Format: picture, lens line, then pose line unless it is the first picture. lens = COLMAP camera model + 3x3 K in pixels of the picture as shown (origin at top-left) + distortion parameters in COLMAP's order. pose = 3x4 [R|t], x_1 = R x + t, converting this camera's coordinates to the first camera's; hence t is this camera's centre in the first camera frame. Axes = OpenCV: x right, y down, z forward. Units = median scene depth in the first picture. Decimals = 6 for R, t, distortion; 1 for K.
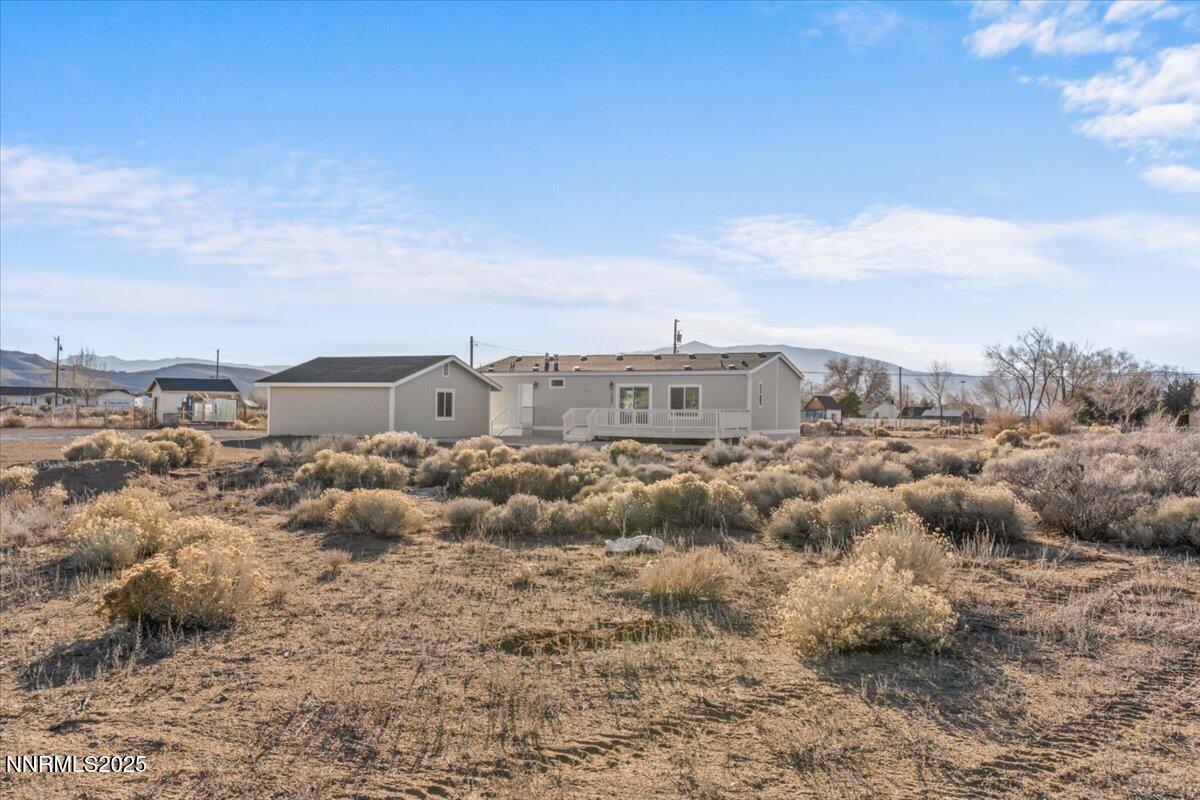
lens RADIAL K [[513.0, 0, 602.4], [0, 513.0, 390.0], [0, 0, 1]] dist [-0.001655, -0.000071]
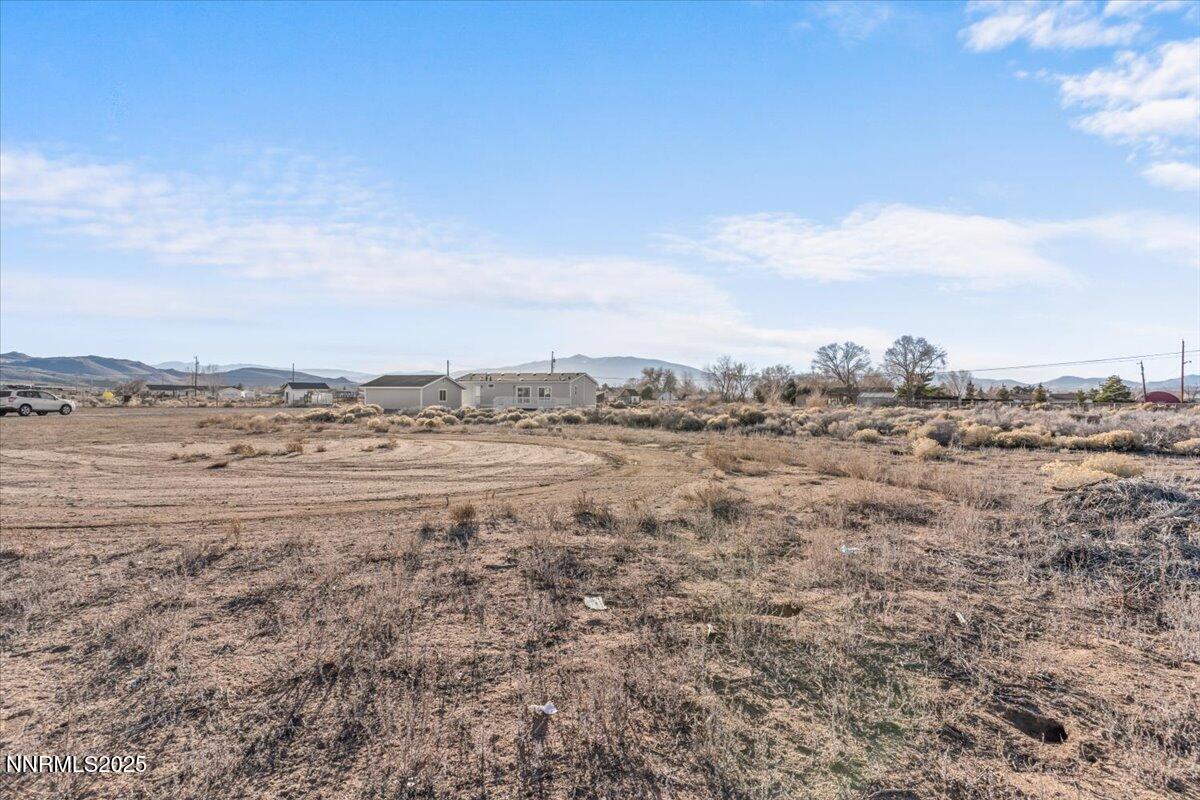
lens RADIAL K [[582.1, 0, 600.6], [0, 582.1, 394.1], [0, 0, 1]] dist [-0.002311, 0.000215]
pose [[1.000000, 0.000560, -0.000333, 0.025902], [-0.000560, 1.000000, -0.000370, 0.001578], [0.000333, 0.000371, 1.000000, -0.102826]]
